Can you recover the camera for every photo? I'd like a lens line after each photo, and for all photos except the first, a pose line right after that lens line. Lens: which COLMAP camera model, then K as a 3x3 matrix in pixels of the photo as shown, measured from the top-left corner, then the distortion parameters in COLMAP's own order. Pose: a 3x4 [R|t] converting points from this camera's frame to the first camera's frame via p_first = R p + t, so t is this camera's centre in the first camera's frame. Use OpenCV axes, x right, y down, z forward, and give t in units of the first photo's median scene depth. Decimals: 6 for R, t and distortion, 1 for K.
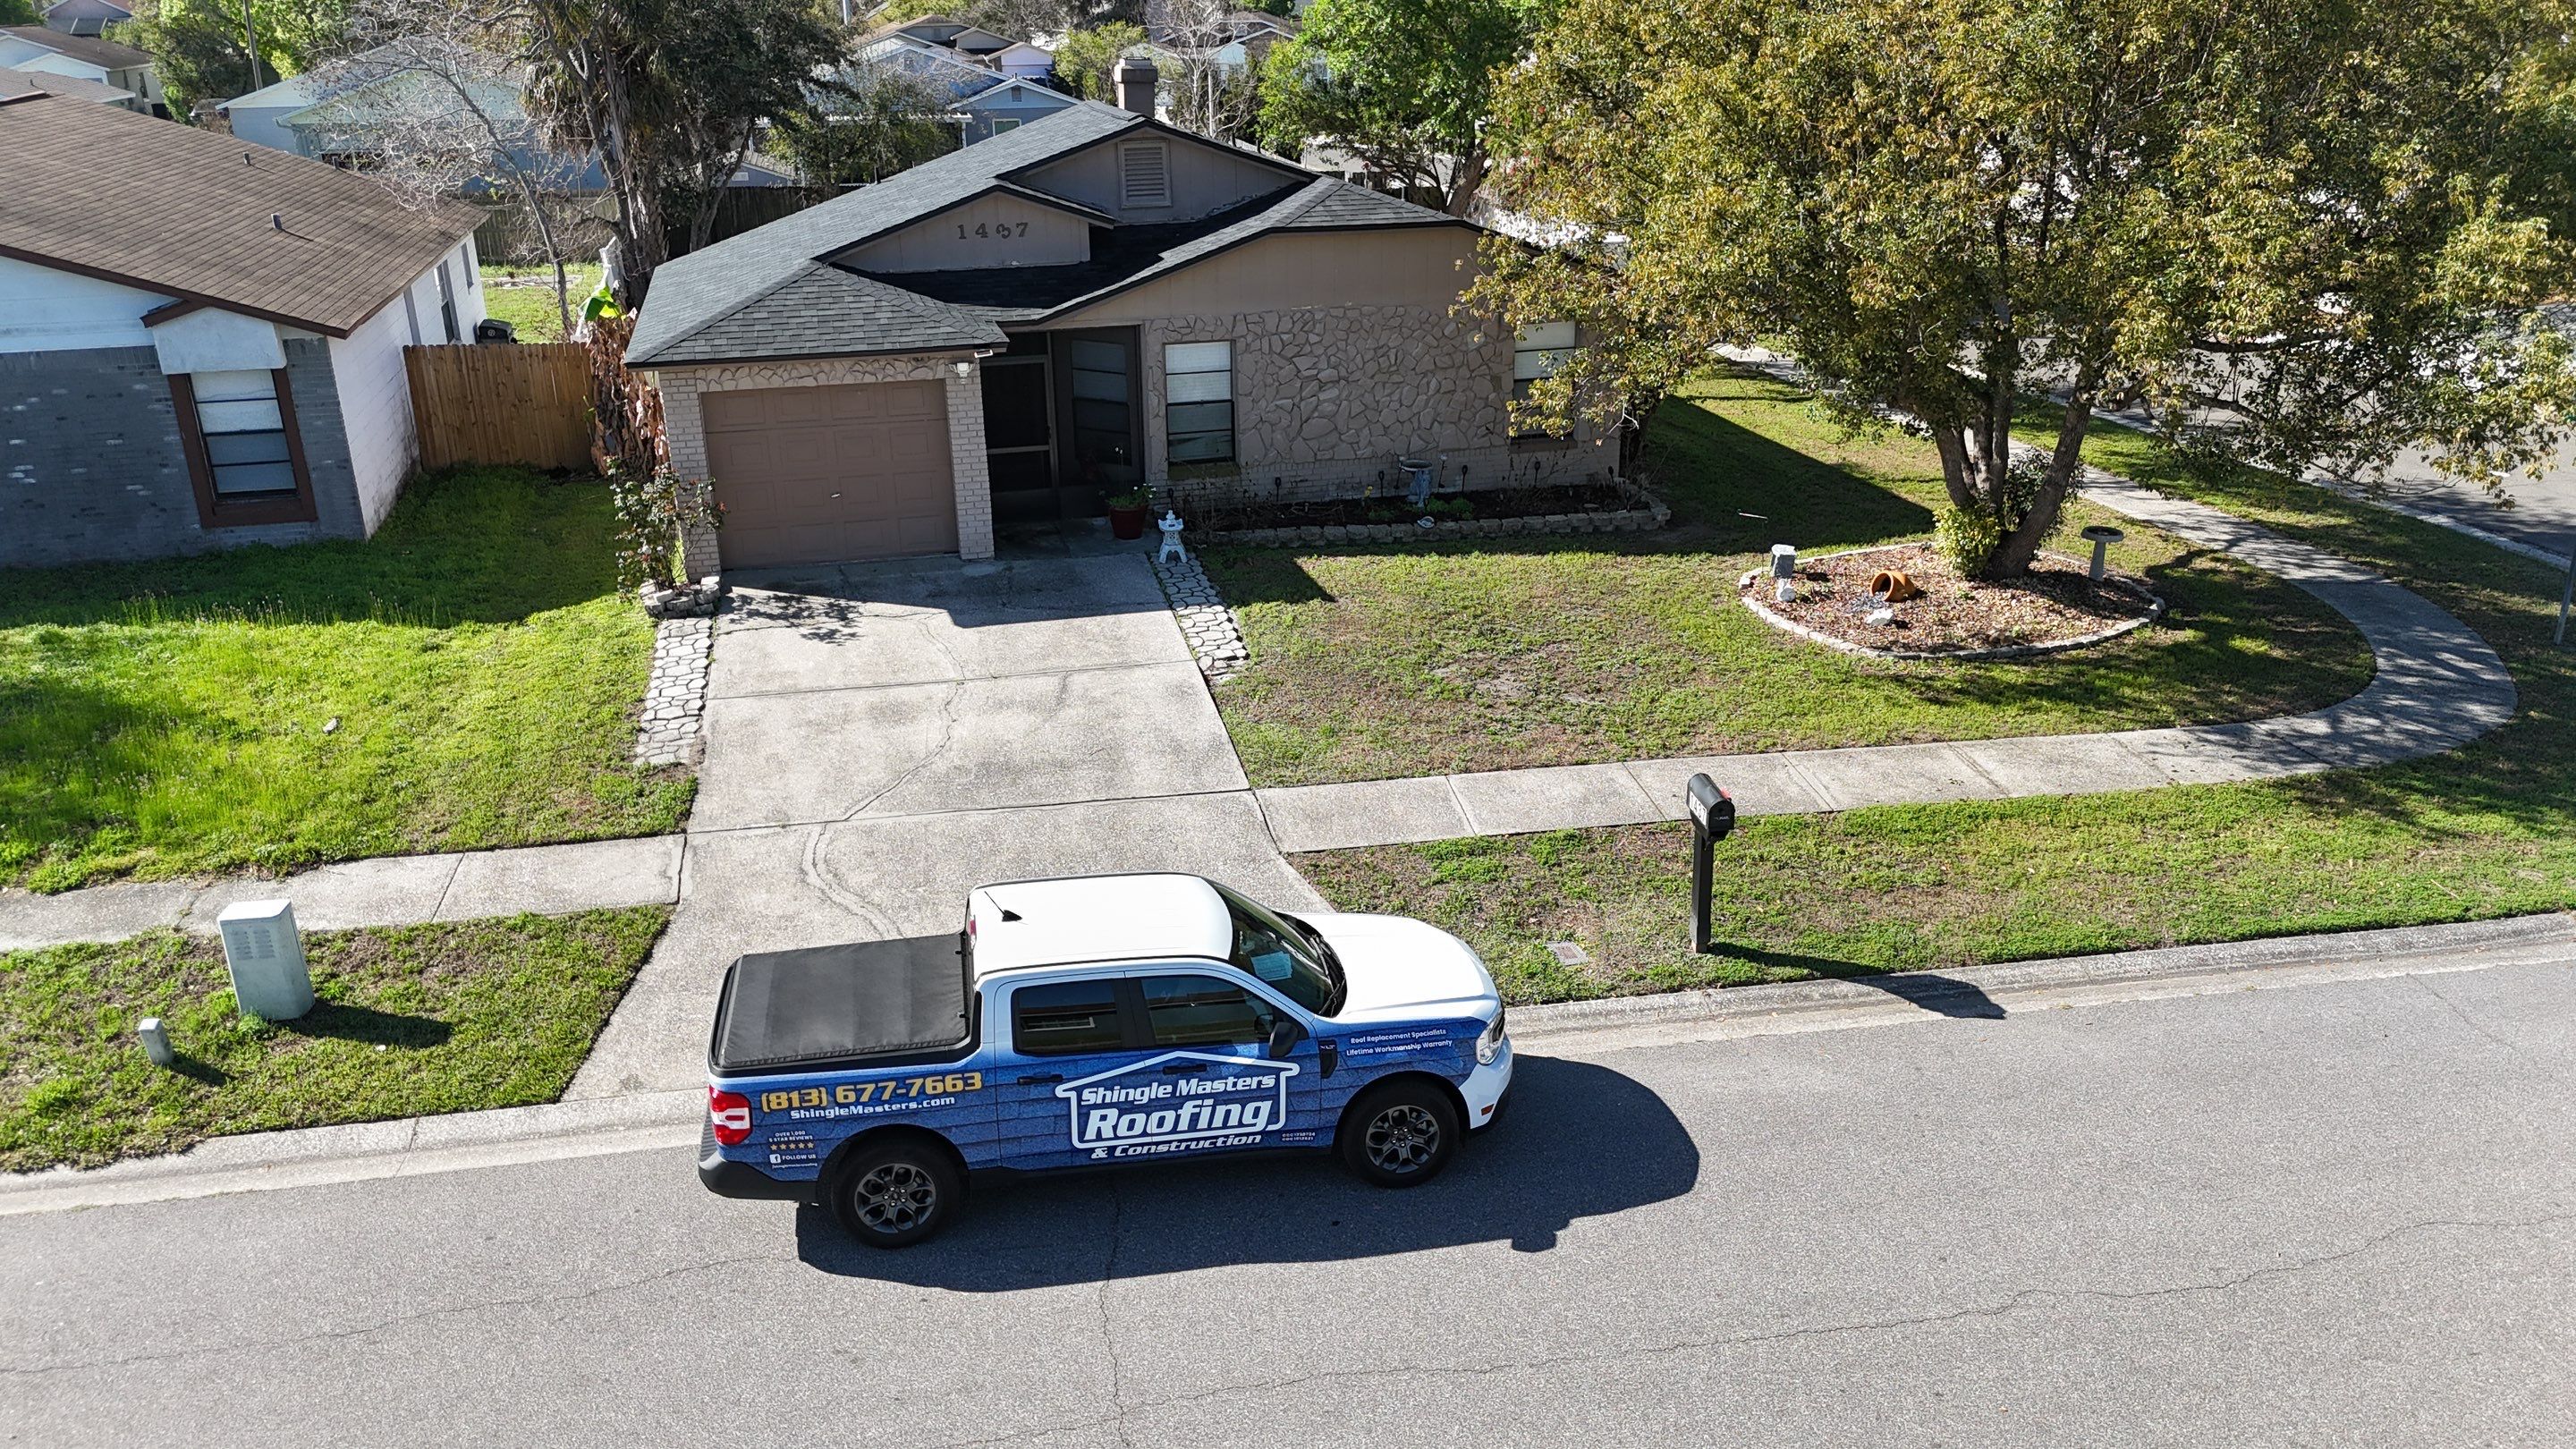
lens RADIAL K [[1899.0, 0, 1302.3], [0, 1899.0, 737.2], [0, 0, 1]] dist [0.063985, -0.059555]
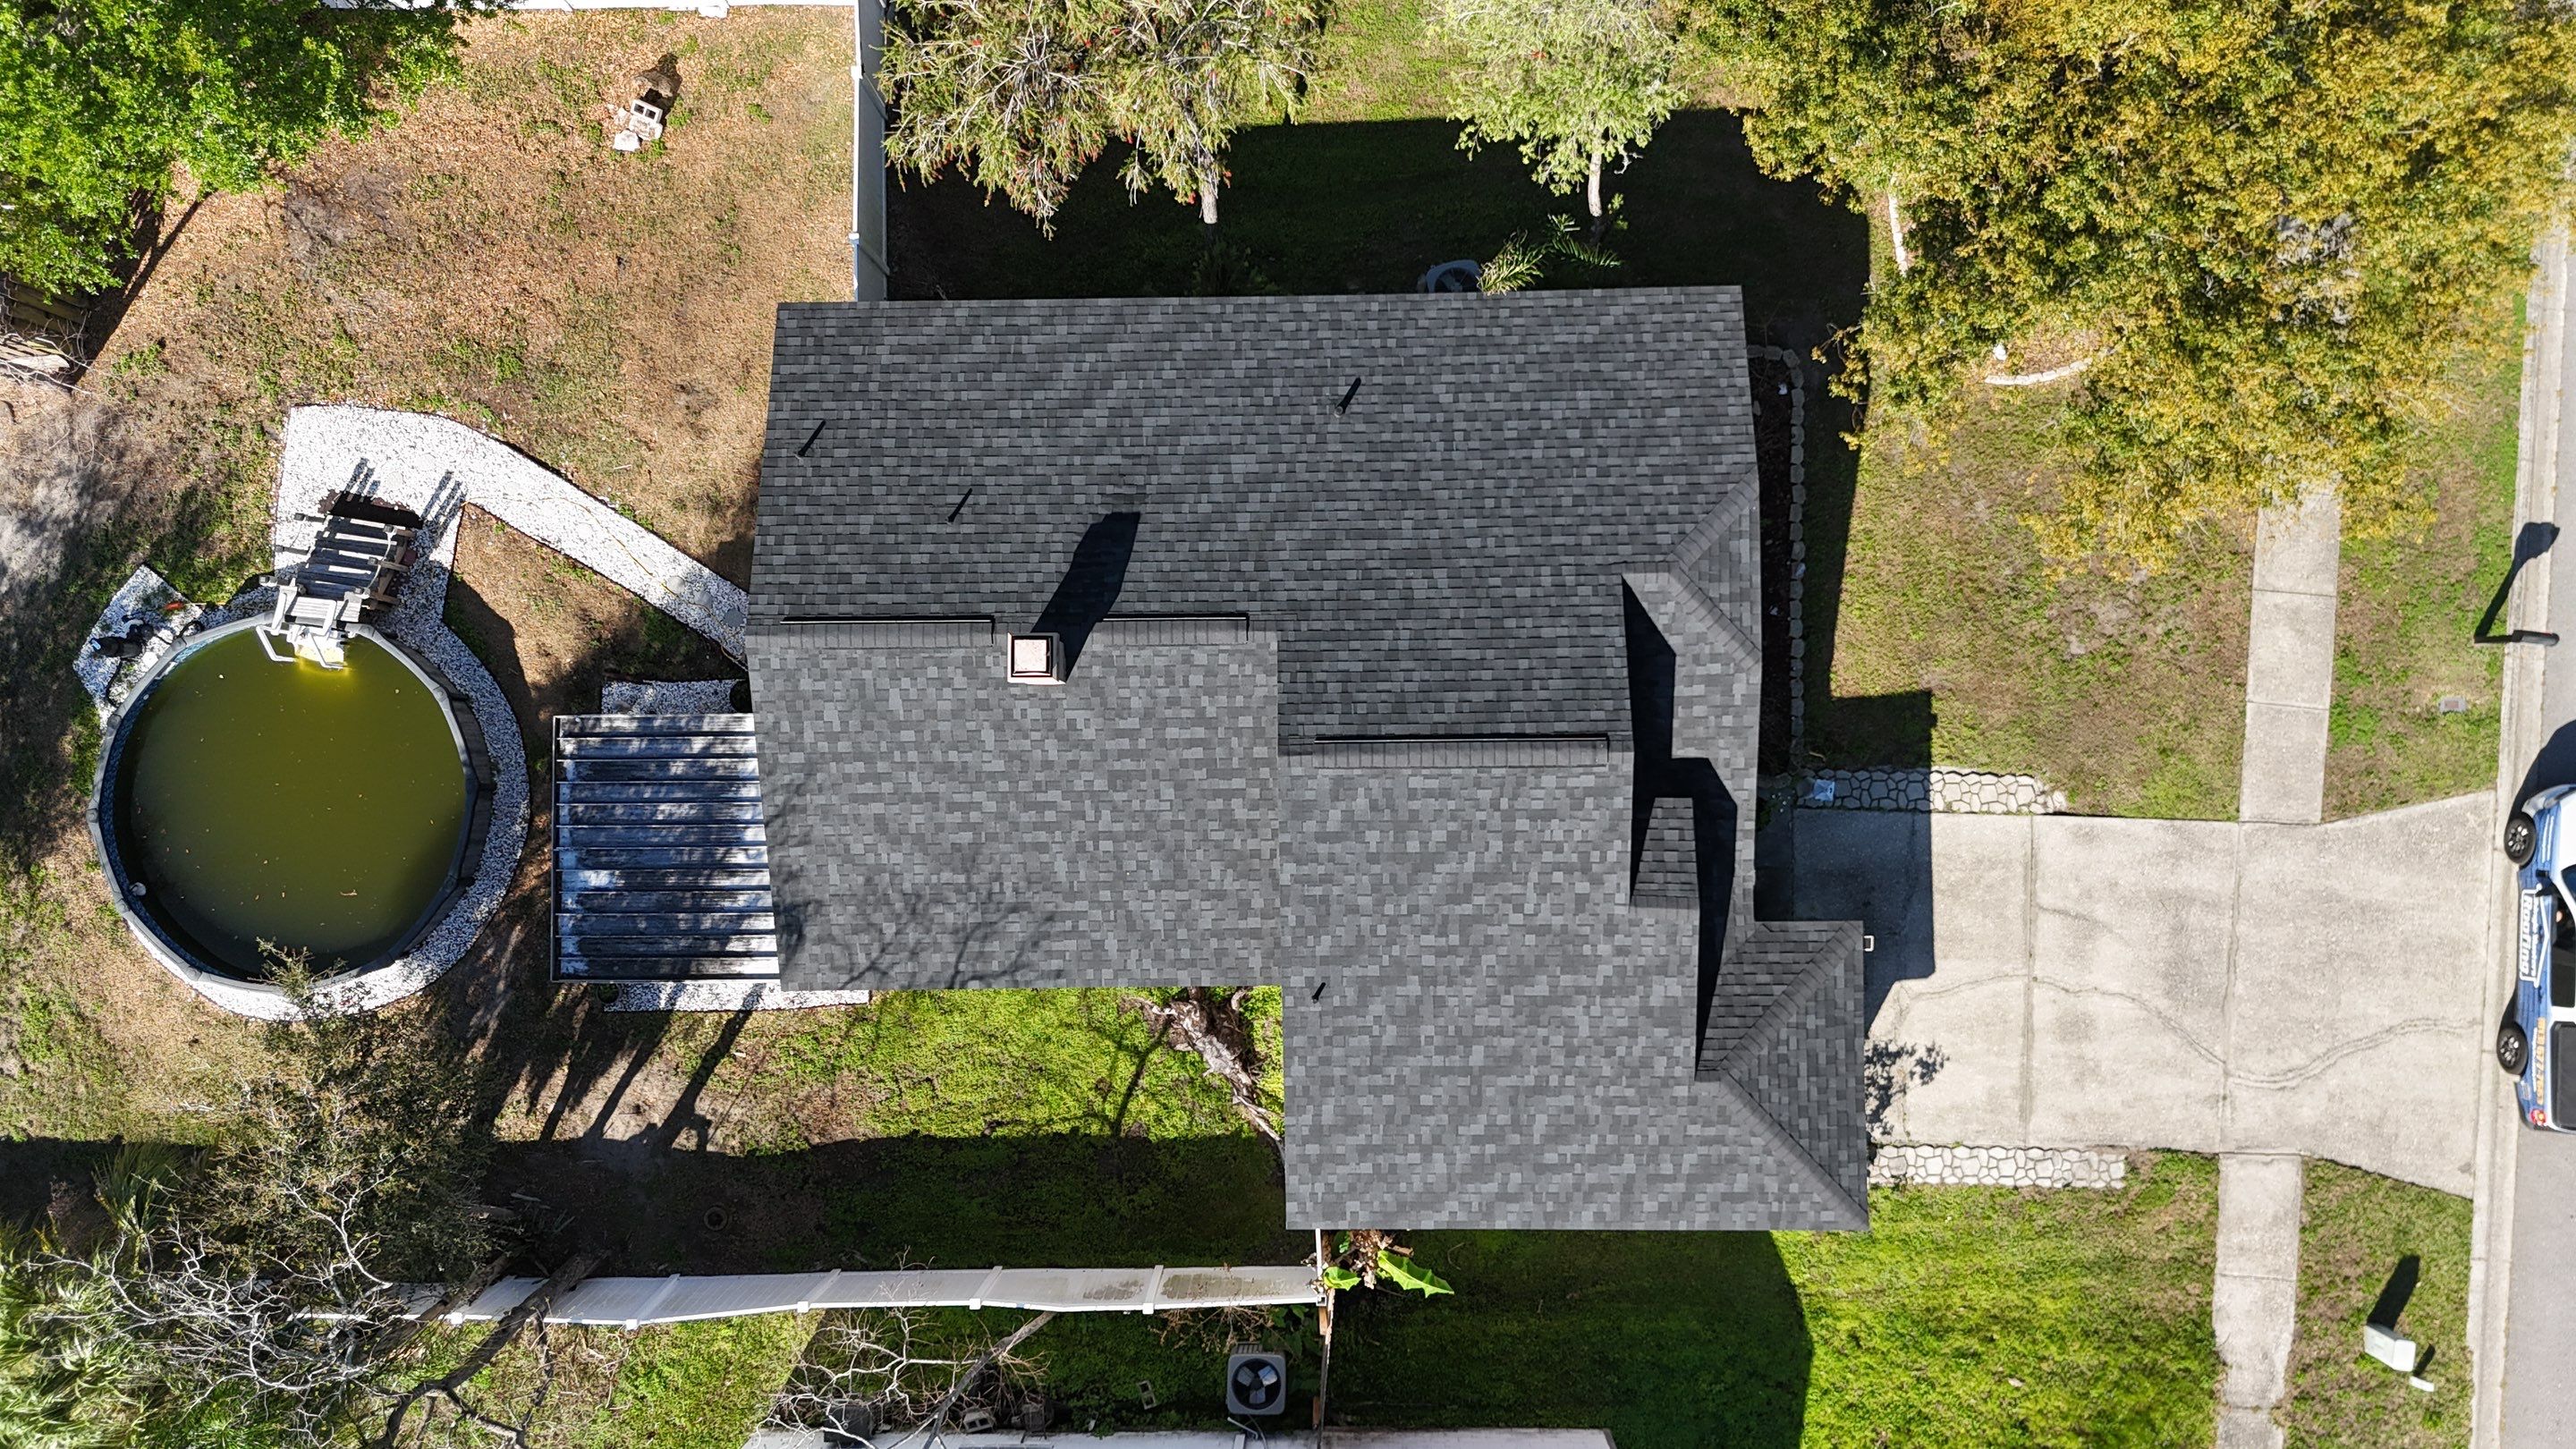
lens RADIAL K [[1899.0, 0, 1285.3], [0, 1899.0, 718.6], [0, 0, 1]] dist [0.063985, -0.059555]
pose [[0.247702, -0.968257, 0.033501, -0.164415], [0.379060, 0.128678, 0.916382, -1.498814], [-0.891604, -0.214290, 0.398901, 0.896368]]
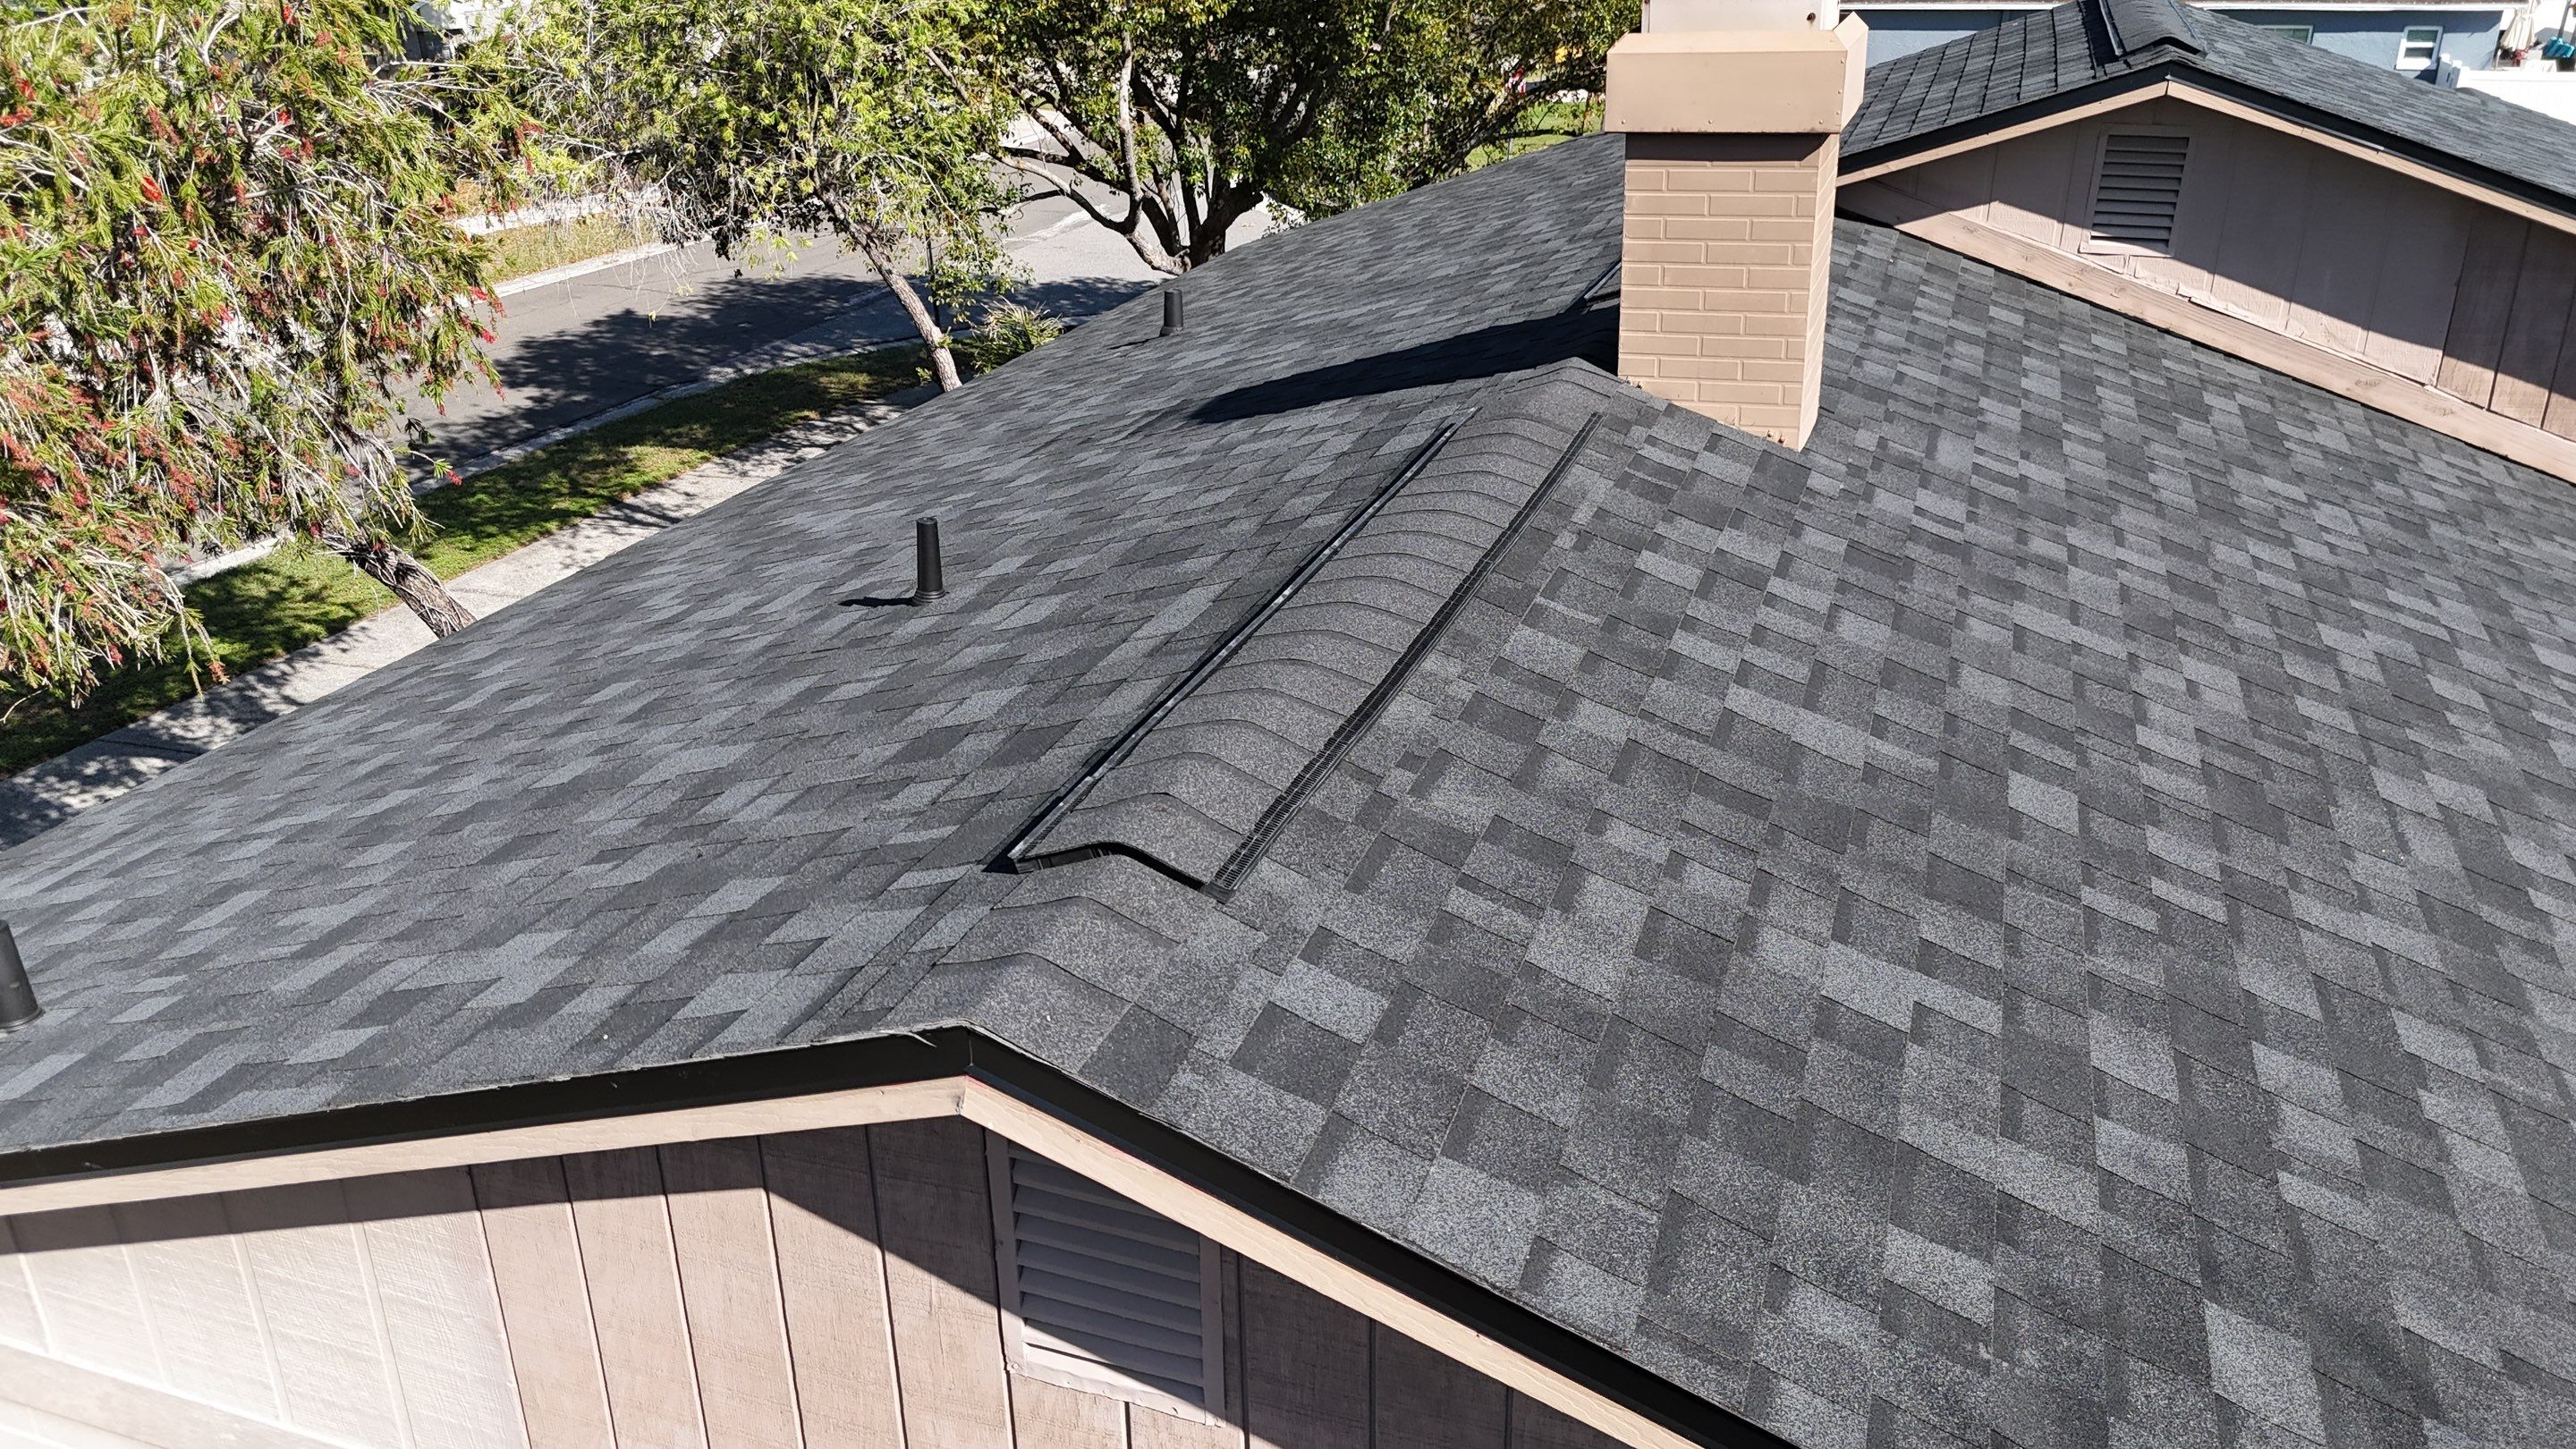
lens RADIAL K [[1899.0, 0, 1287.0], [0, 1899.0, 719.6], [0, 0, 1]] dist [0.063985, -0.059555]
pose [[-0.822166, -0.206024, 0.530657, -0.229919], [0.233106, 0.728612, 0.644039, -0.628532], [-0.519331, 0.653206, -0.551015, 1.718432]]
